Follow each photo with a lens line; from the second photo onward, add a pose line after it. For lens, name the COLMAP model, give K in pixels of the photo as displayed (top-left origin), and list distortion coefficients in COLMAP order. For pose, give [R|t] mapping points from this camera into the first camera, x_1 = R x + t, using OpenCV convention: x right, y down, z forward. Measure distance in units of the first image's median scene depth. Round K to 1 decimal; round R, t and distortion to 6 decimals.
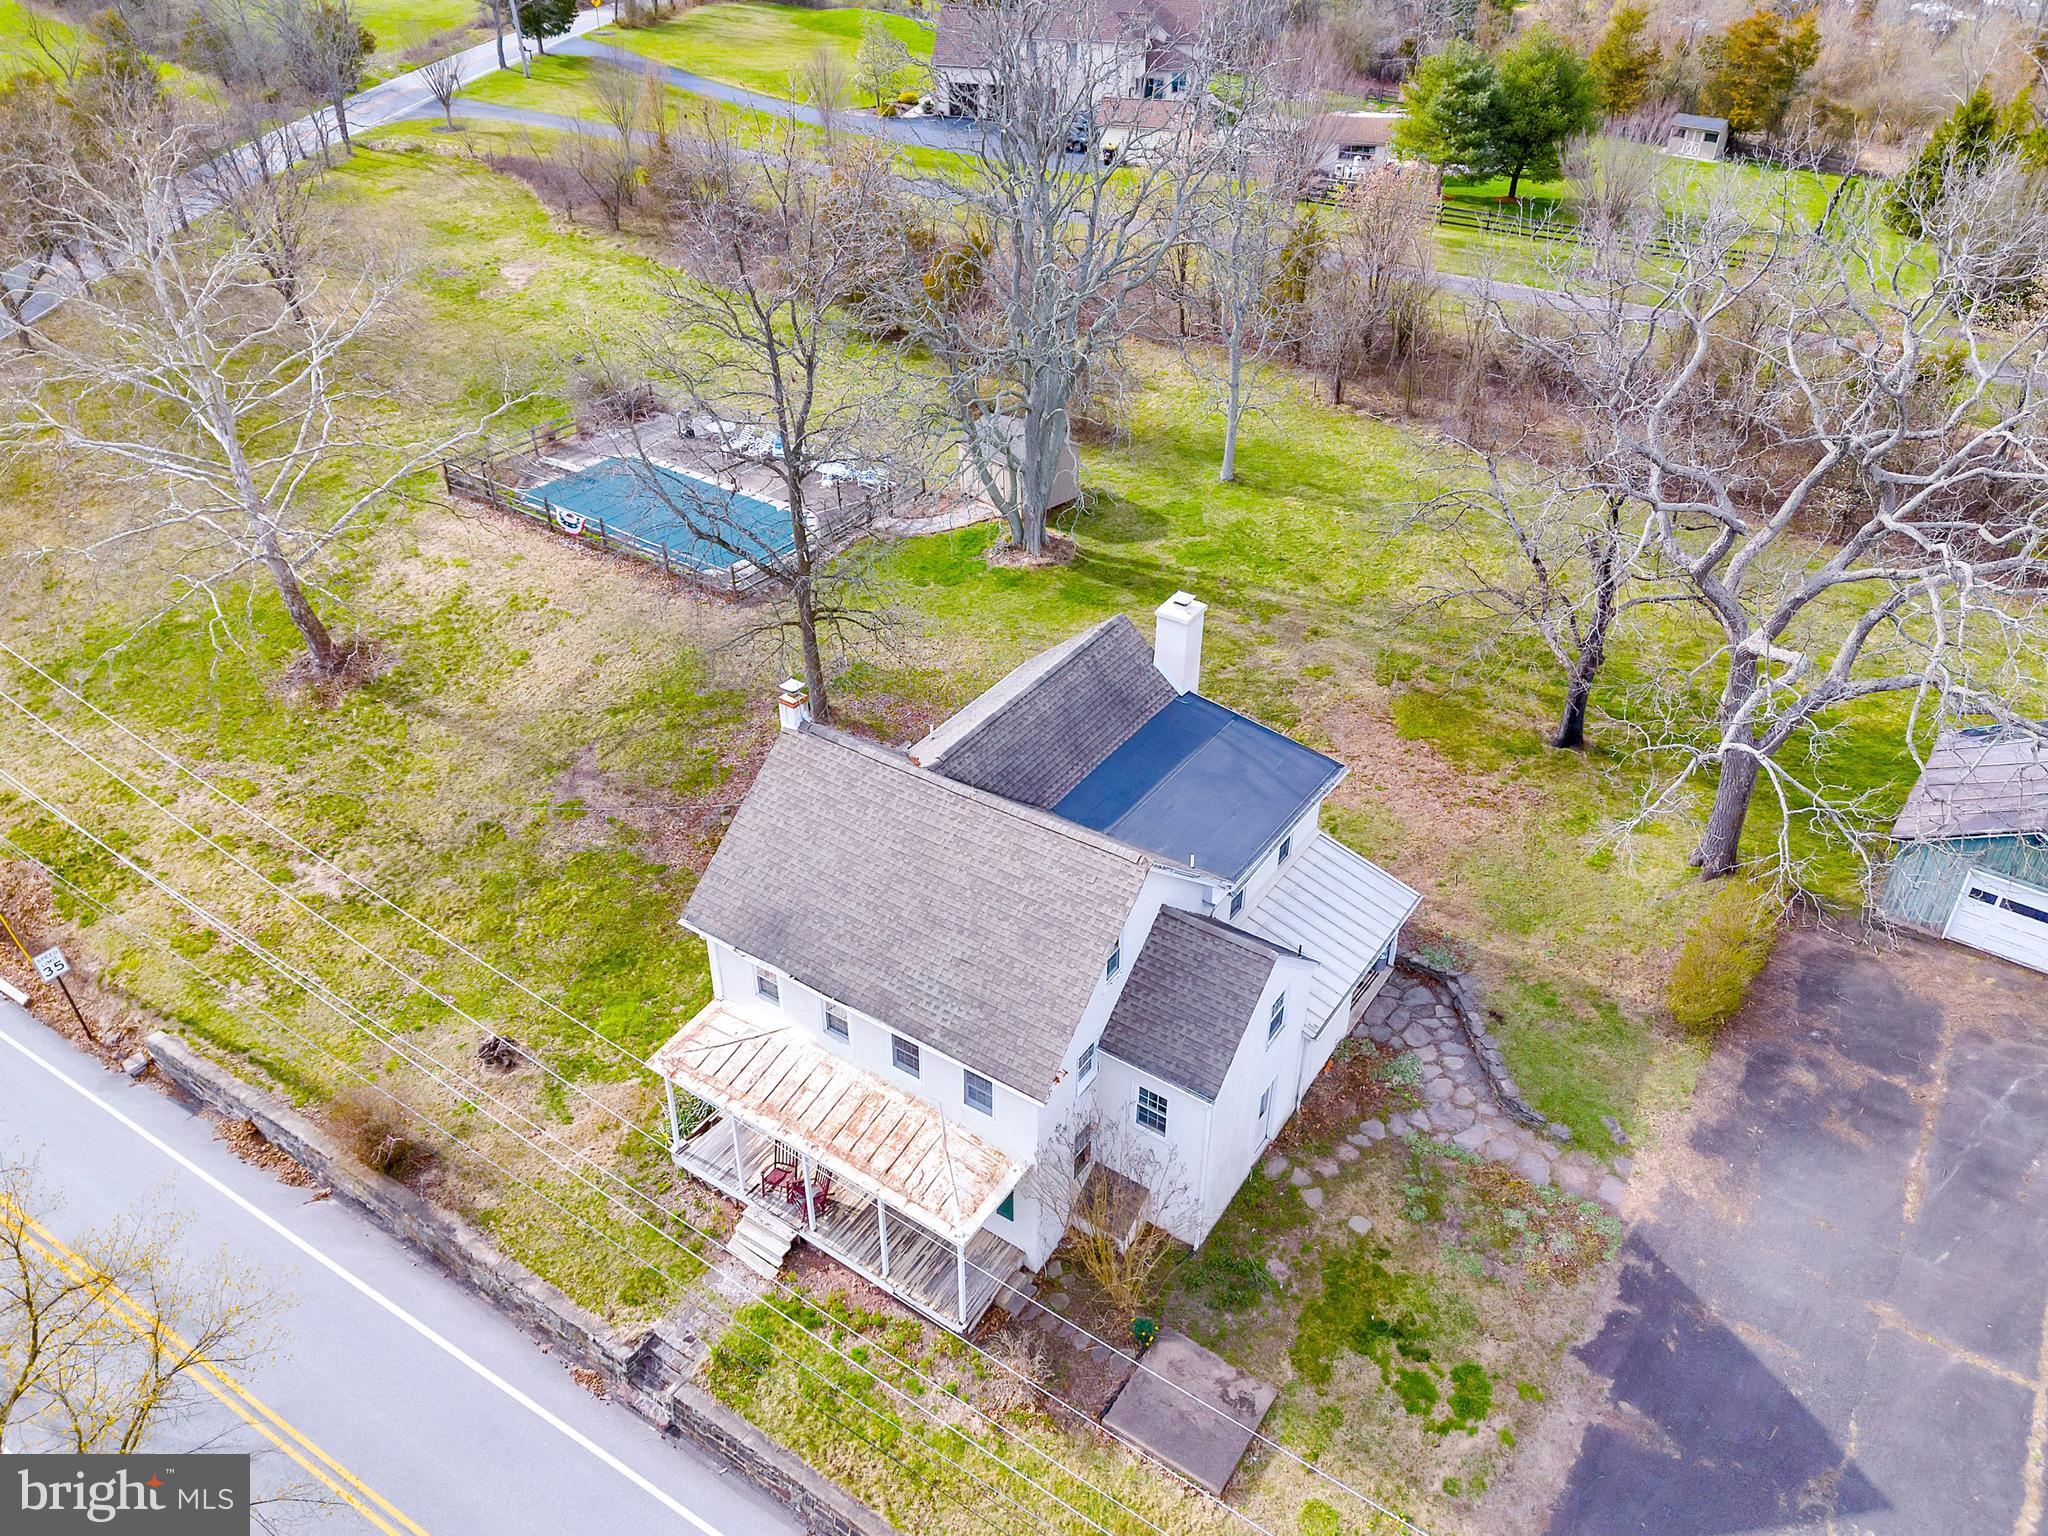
lens RADIAL K [[1515.6, 0, 1024.0], [0, 1515.6, 768.0], [0, 0, 1]] dist [0.066724, -0.066860]
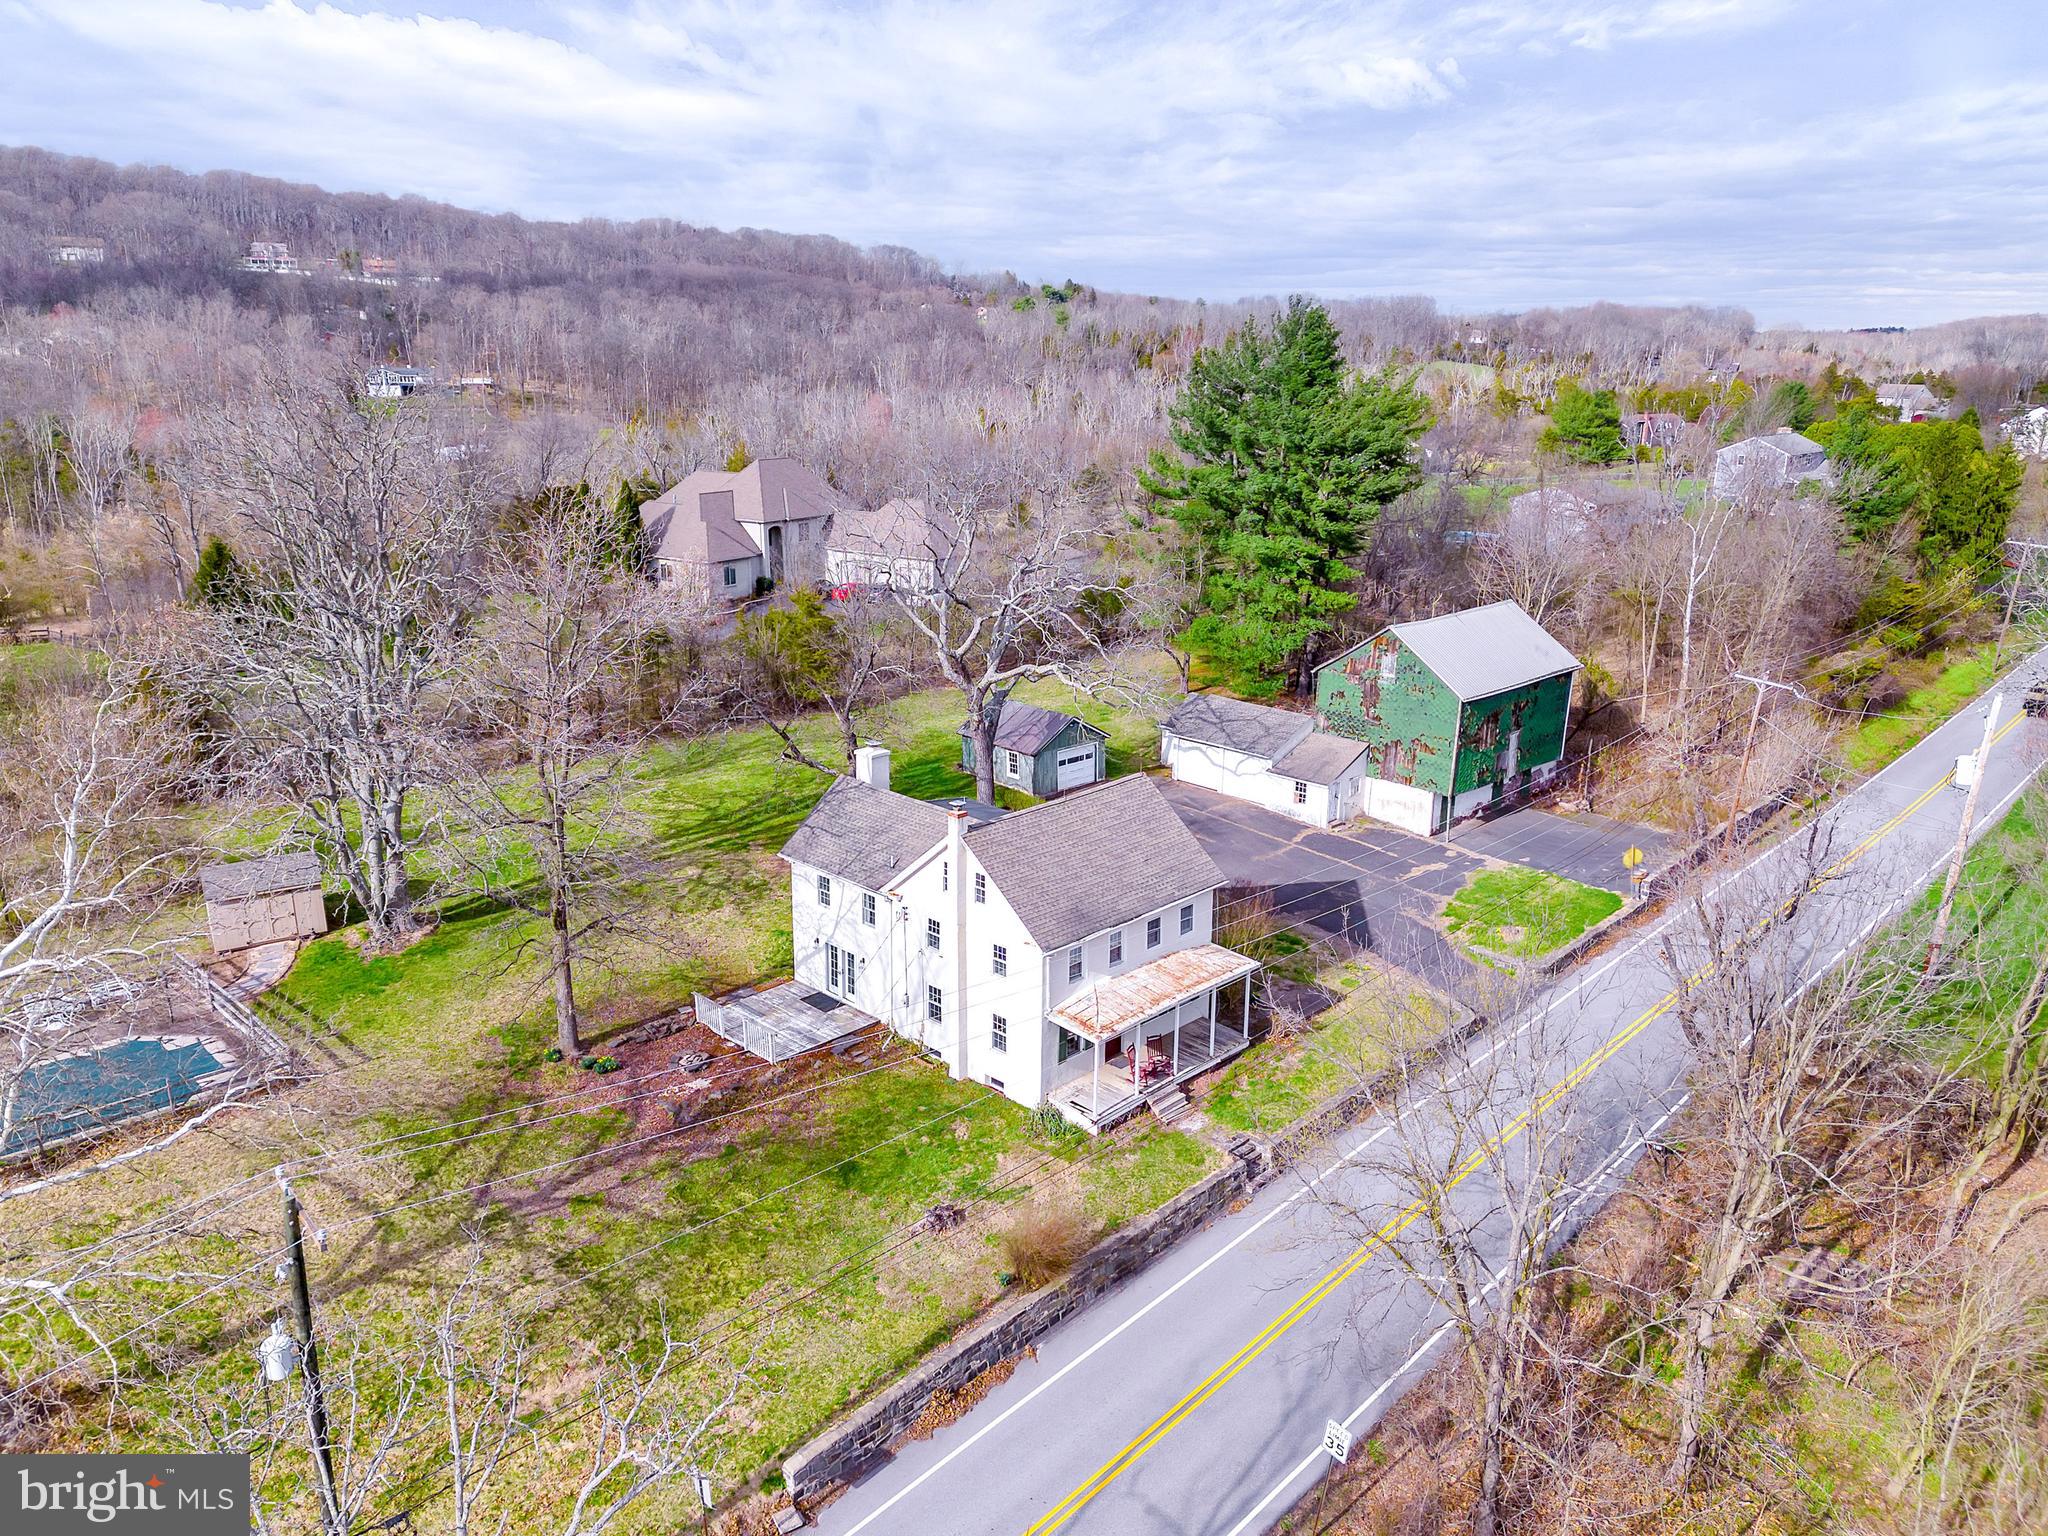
lens RADIAL K [[1479.1, 0, 1024.0], [0, 1479.1, 768.0], [0, 0, 1]] dist [0.047594, -0.004782]
pose [[0.183699, -0.271796, 0.944659, -0.937015], [0.556401, 0.820993, 0.128017, -0.143656], [-0.810353, 0.502093, 0.302044, 0.309955]]
